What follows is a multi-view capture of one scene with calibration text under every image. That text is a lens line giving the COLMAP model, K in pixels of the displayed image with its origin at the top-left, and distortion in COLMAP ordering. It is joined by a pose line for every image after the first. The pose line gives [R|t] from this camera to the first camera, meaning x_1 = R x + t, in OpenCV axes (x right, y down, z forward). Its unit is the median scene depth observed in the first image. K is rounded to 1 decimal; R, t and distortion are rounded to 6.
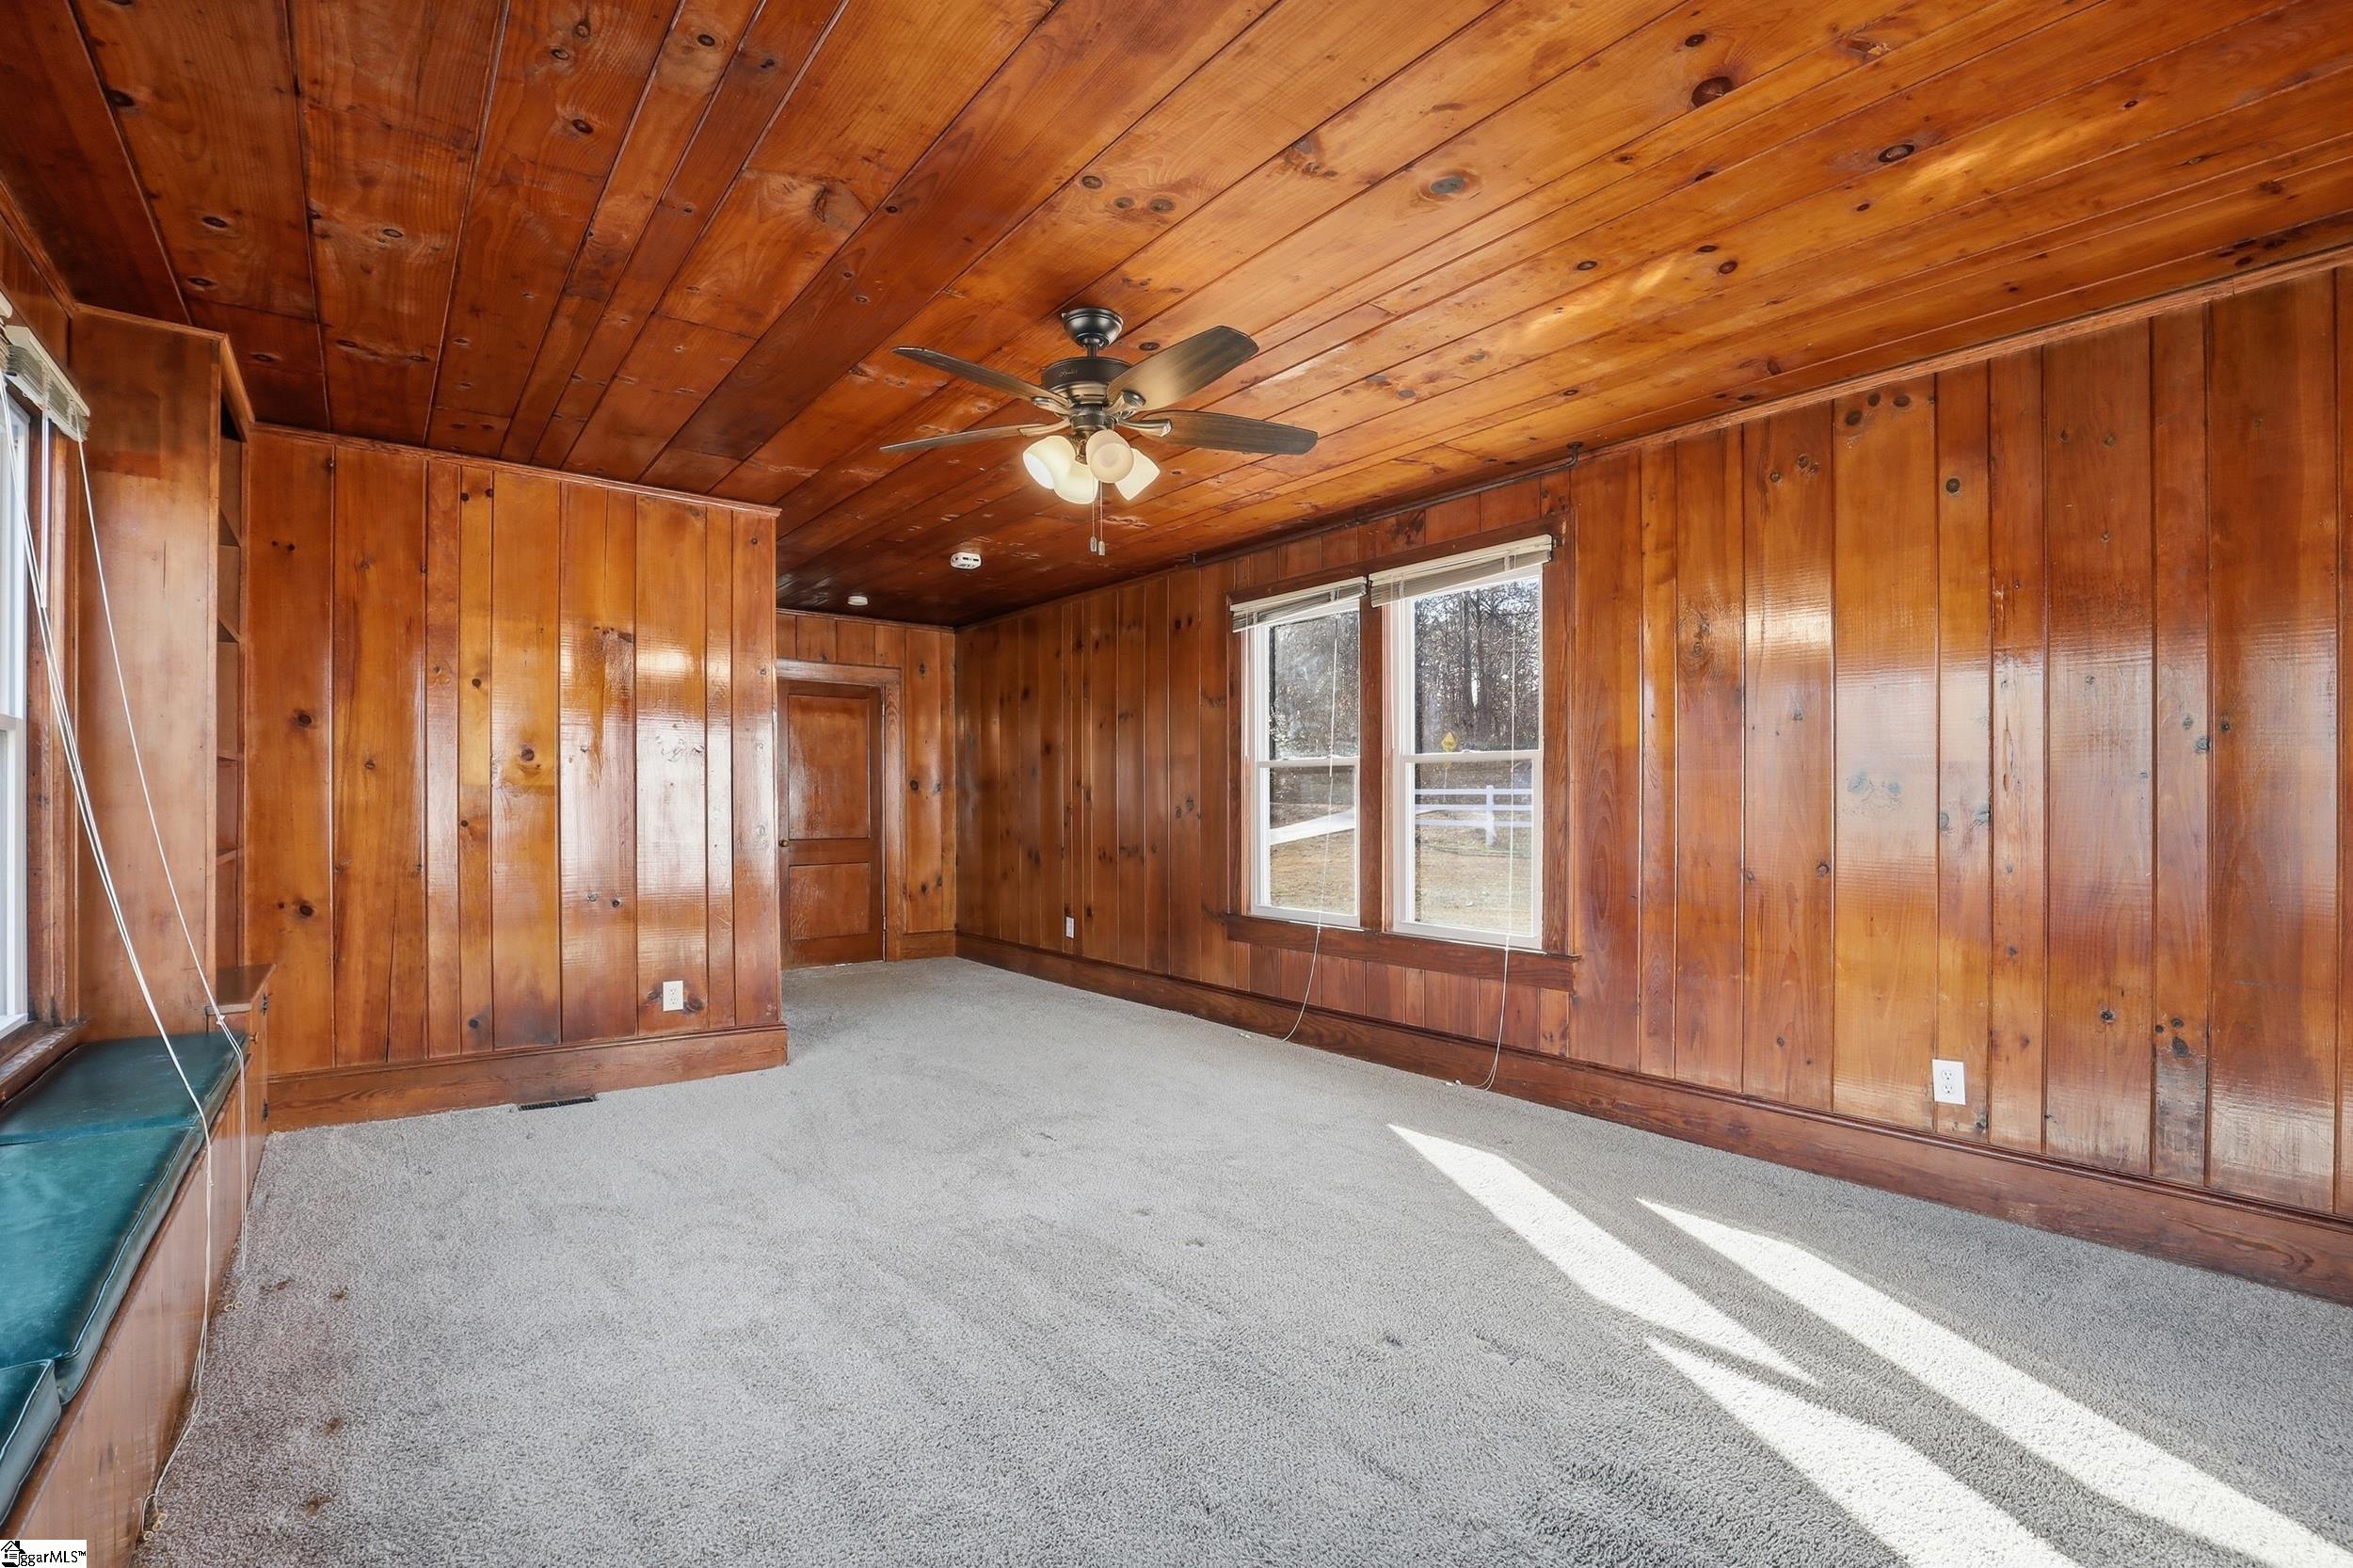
lens RADIAL K [[1090.8, 0, 1183.2], [0, 1090.8, 793.4], [0, 0, 1]] dist [-0.038252, 0.007734]
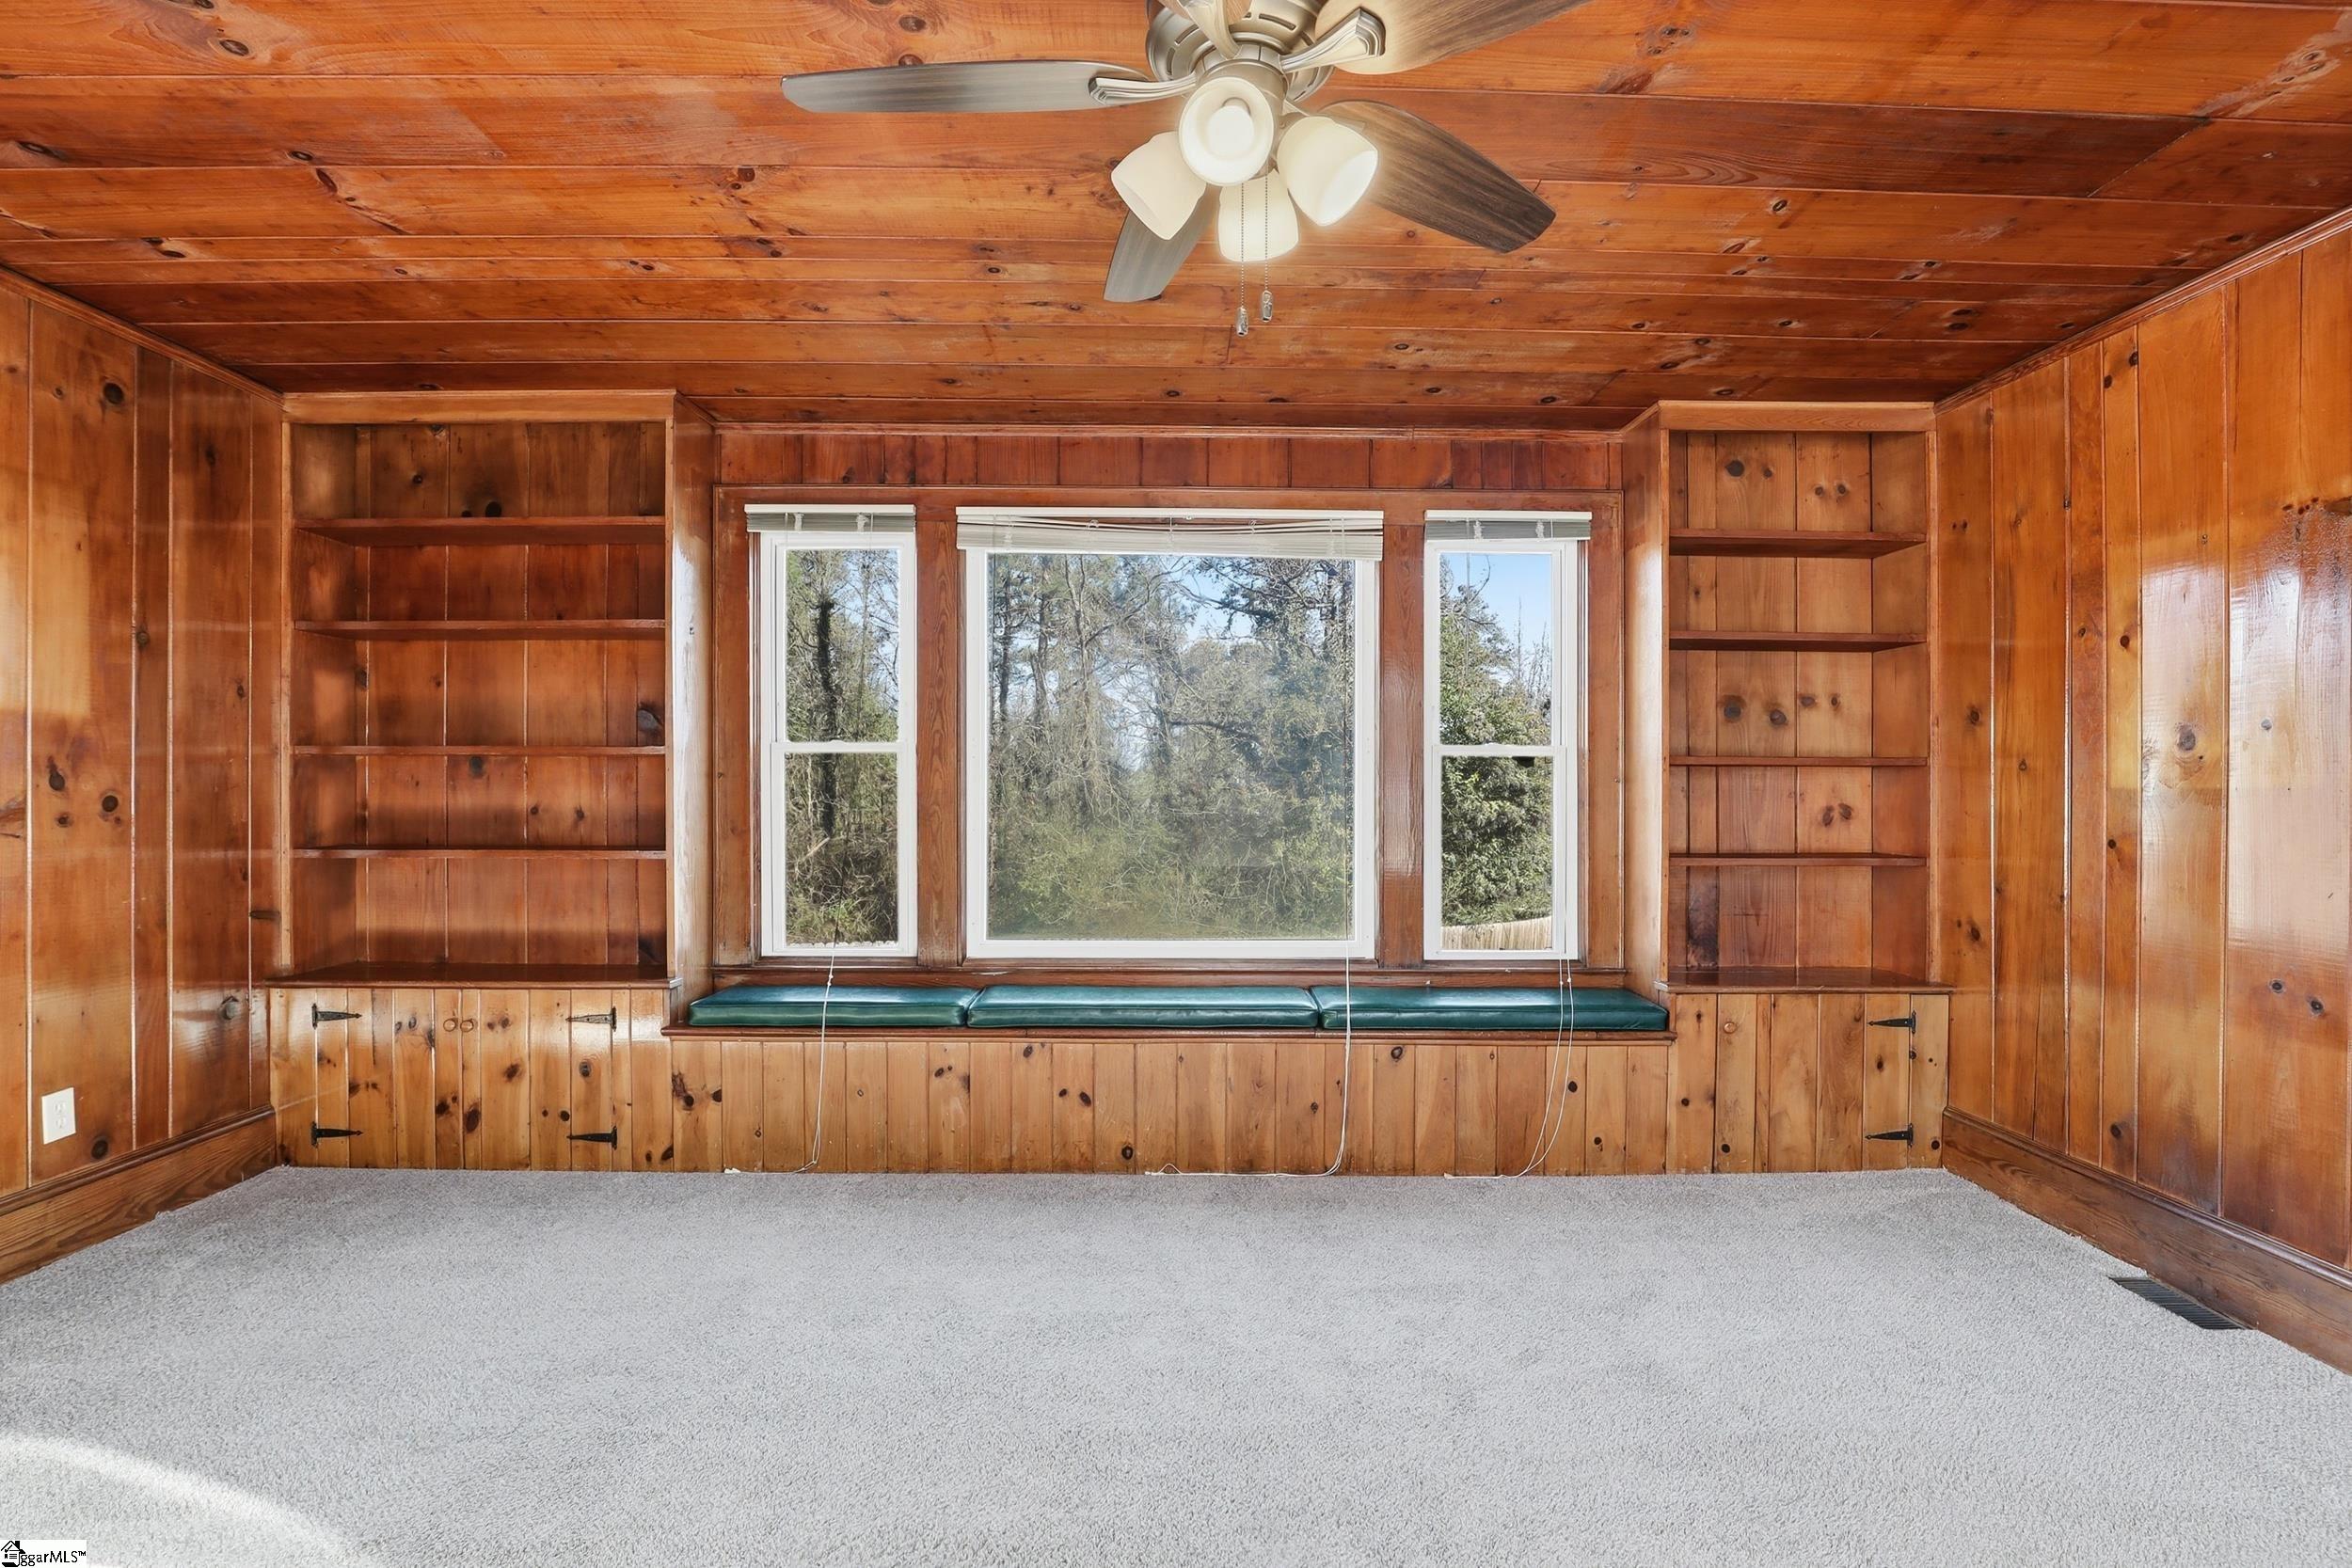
lens RADIAL K [[1090.2, 0, 1182.7], [0, 1090.2, 793.4], [0, 0, 1]] dist [-0.038252, 0.007734]
pose [[-0.600025, -0.002438, -0.799978, 0.266469], [-0.002435, 0.999996, -0.001221, -0.003069], [0.799978, 0.001216, -0.600029, 0.975989]]
